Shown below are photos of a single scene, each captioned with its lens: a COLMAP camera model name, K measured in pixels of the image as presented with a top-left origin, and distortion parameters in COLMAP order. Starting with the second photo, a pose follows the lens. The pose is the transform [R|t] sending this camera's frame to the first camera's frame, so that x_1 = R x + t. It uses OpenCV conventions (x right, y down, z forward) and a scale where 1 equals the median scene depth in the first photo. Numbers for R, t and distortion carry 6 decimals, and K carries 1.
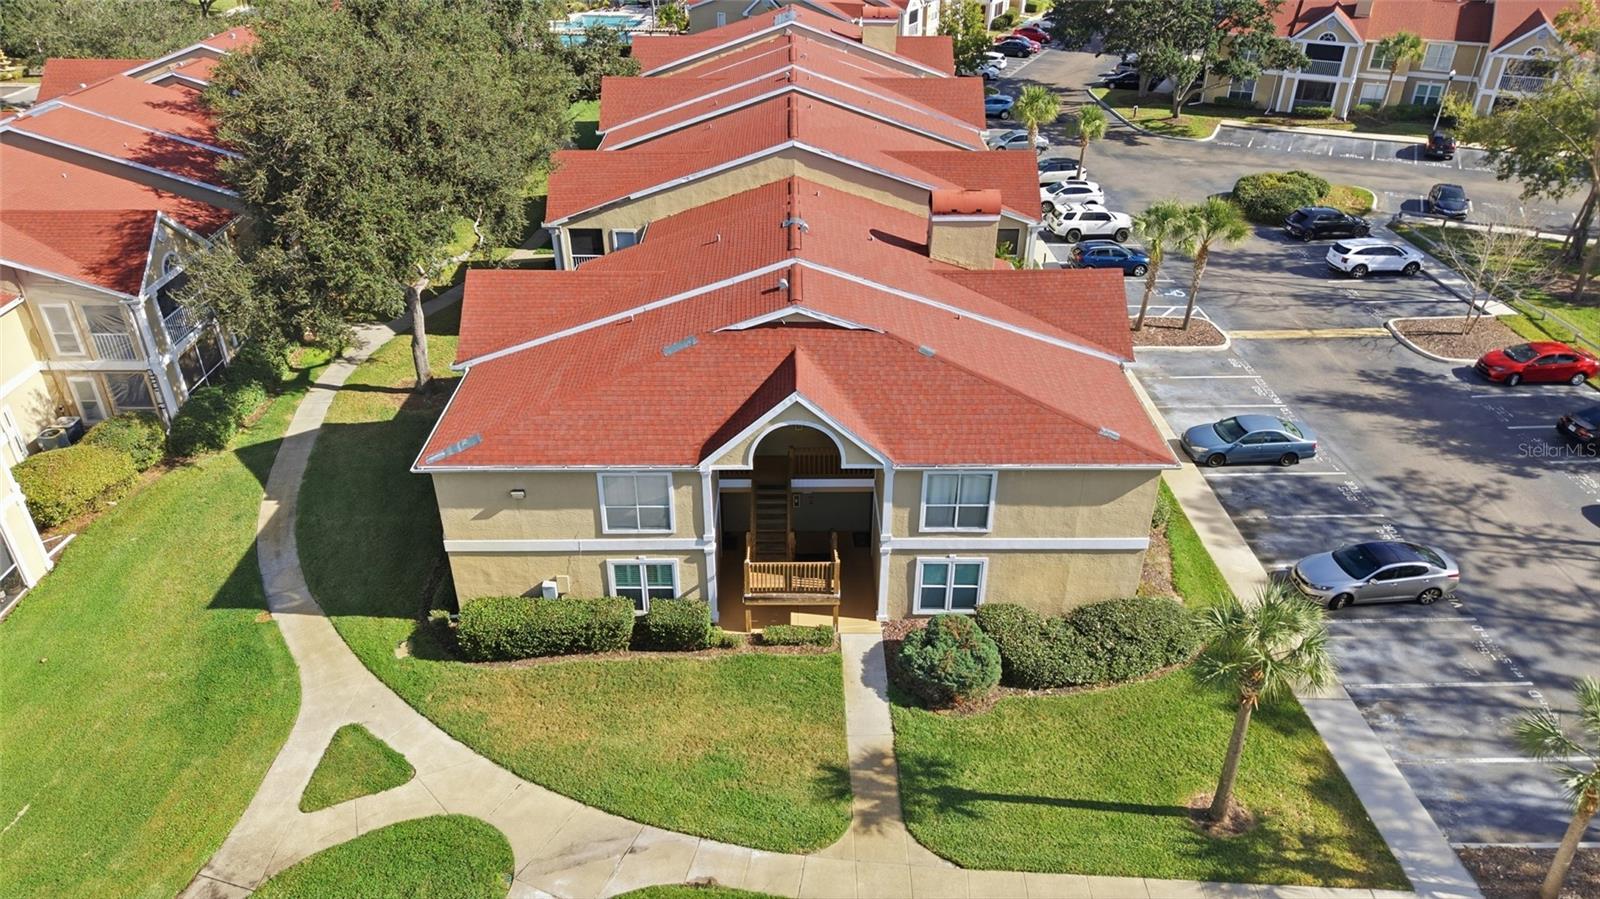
lens RADIAL K [[1056.8, 0, 800.0], [0, 1056.8, 449.5], [0, 0, 1]] dist [0.061898, -0.075928]
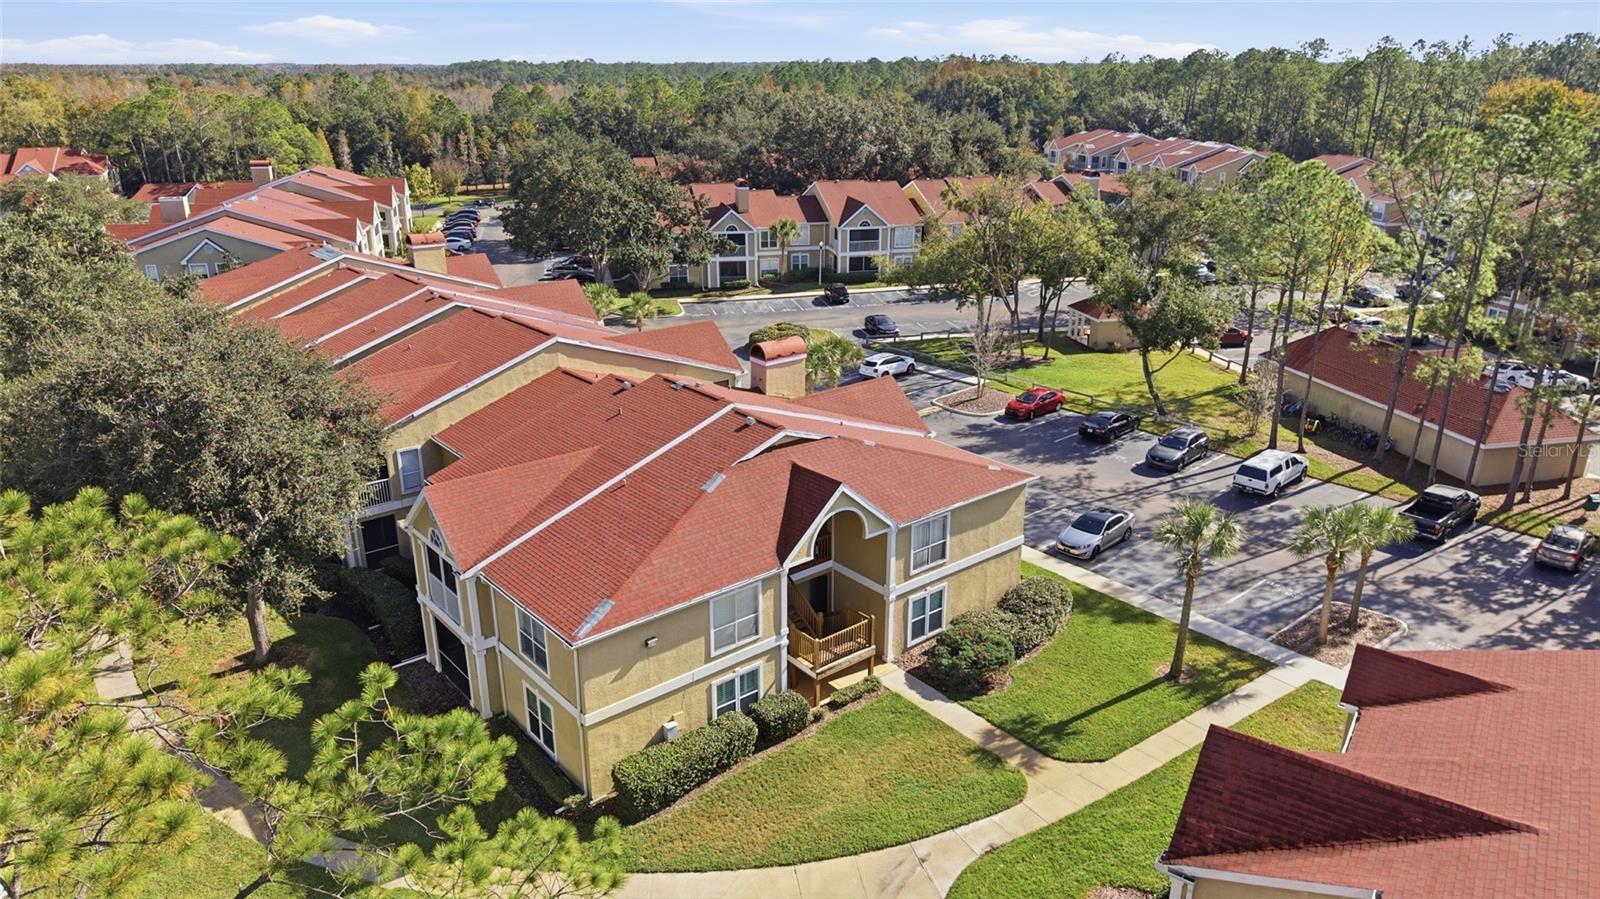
lens RADIAL K [[1056.8, 0, 800.0], [0, 1056.8, 449.5], [0, 0, 1]] dist [0.061898, -0.075928]
pose [[0.775721, -0.215733, 0.593056, -0.713195], [0.324843, 0.942192, -0.082160, -0.005062], [-0.541049, 0.256384, 0.800958, -0.004345]]
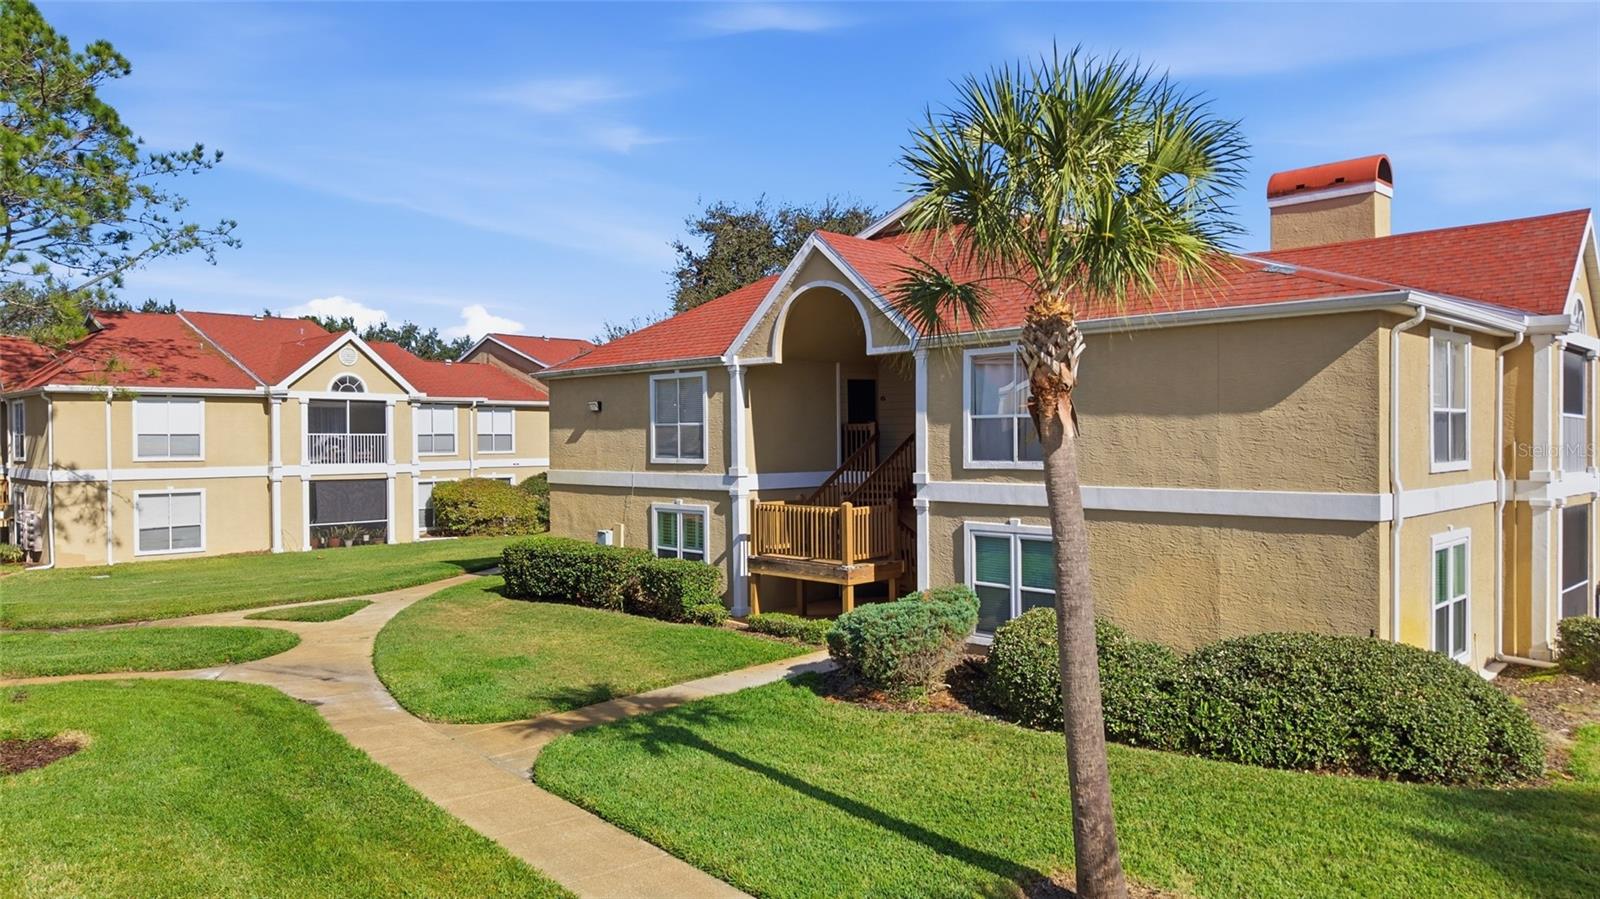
lens RADIAL K [[1056.8, 0, 800.0], [0, 1056.8, 449.5], [0, 0, 1]] dist [0.061898, -0.075928]
pose [[0.697394, -0.000669, -0.716688, 0.474328], [-0.355775, 0.867762, -0.347007, 0.307445], [0.622146, 0.496980, 0.604934, 0.556214]]
